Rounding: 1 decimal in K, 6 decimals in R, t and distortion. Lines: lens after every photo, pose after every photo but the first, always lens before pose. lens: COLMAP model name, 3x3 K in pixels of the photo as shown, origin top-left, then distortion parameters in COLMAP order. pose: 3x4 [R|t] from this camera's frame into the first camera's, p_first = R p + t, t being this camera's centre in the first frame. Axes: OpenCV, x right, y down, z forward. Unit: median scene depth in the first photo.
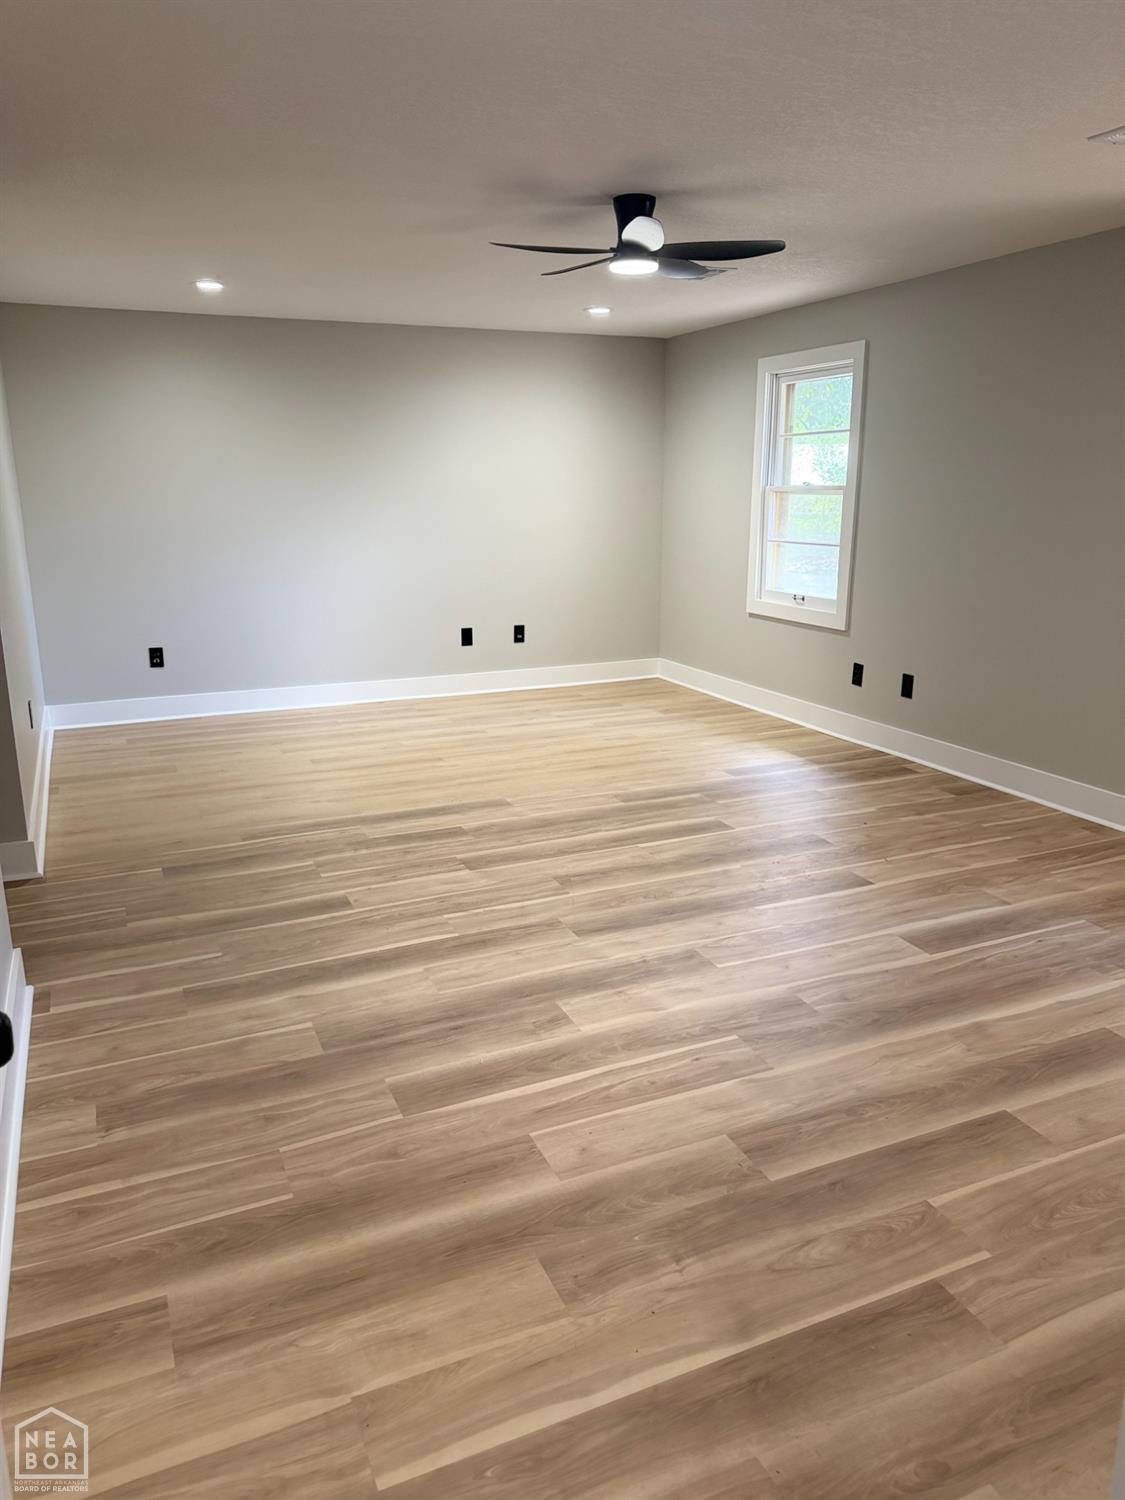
lens RADIAL K [[1062.7, 0, 565.2], [0, 1062.7, 755.8], [0, 0, 1]] dist [0.038052, -0.041742]
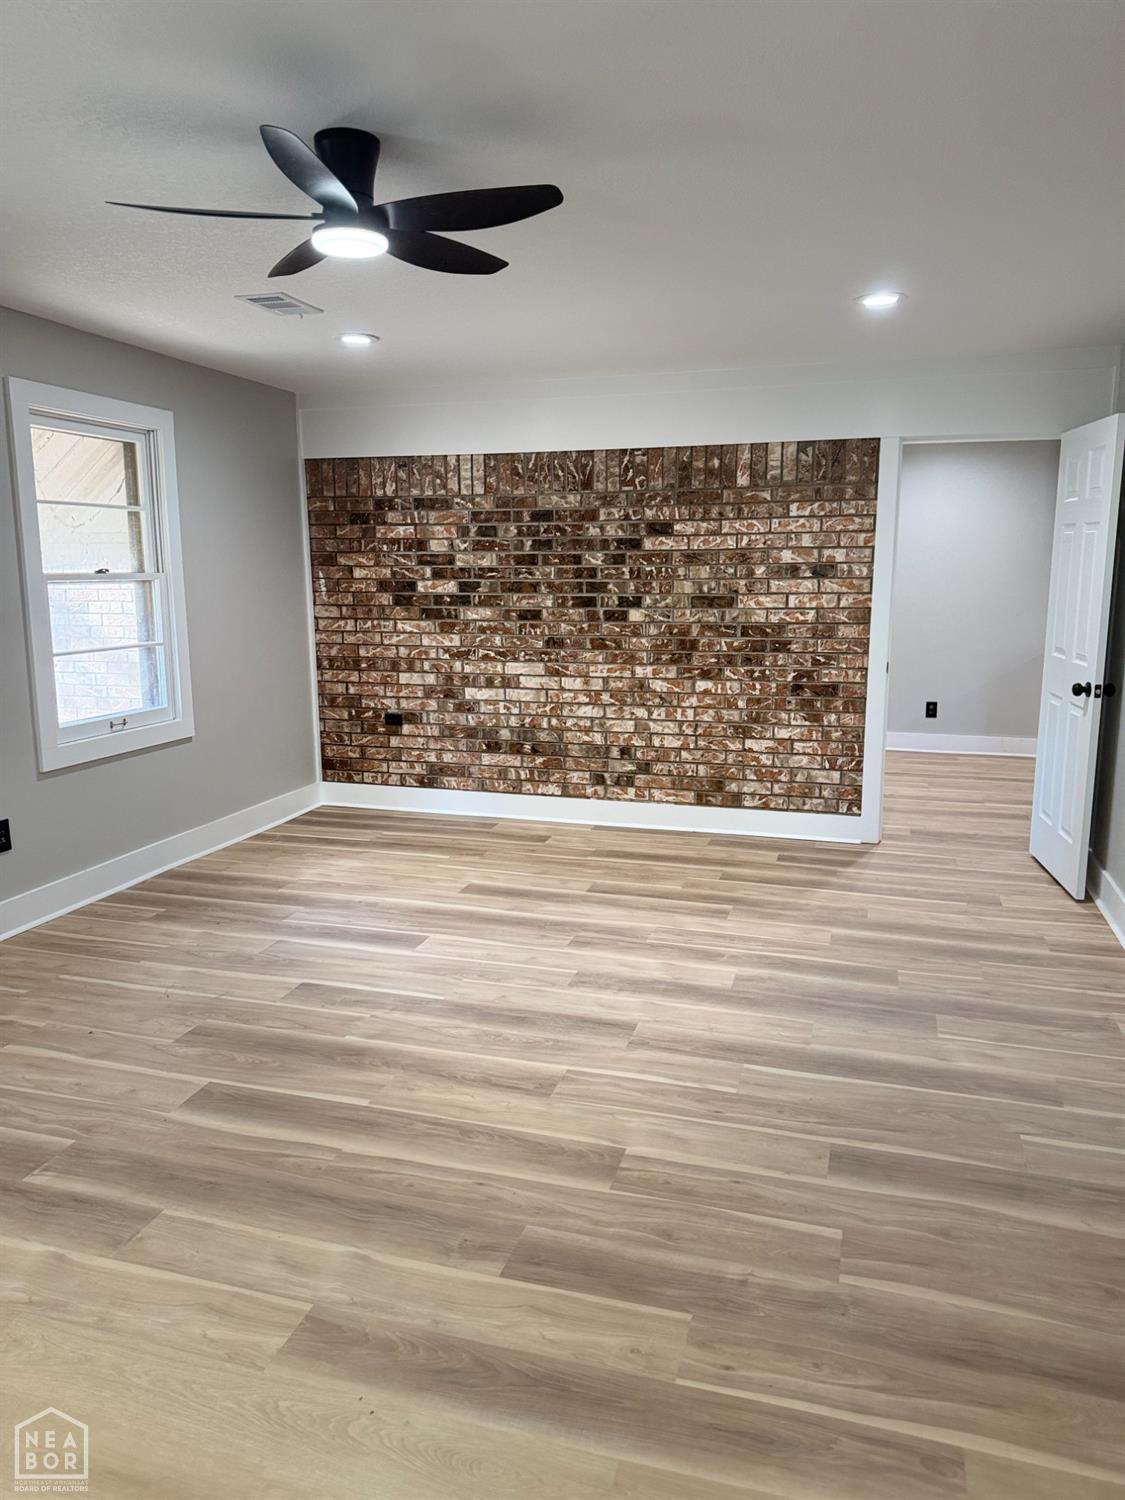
lens RADIAL K [[1062.7, 0, 560.3], [0, 1062.7, 749.6], [0, 0, 1]] dist [0.038052, -0.041742]
pose [[-0.760542, -0.108688, 0.640127, -0.505643], [0.168000, 0.919374, 0.355705, -0.399148], [-0.627177, 0.378071, -0.680963, 1.543711]]
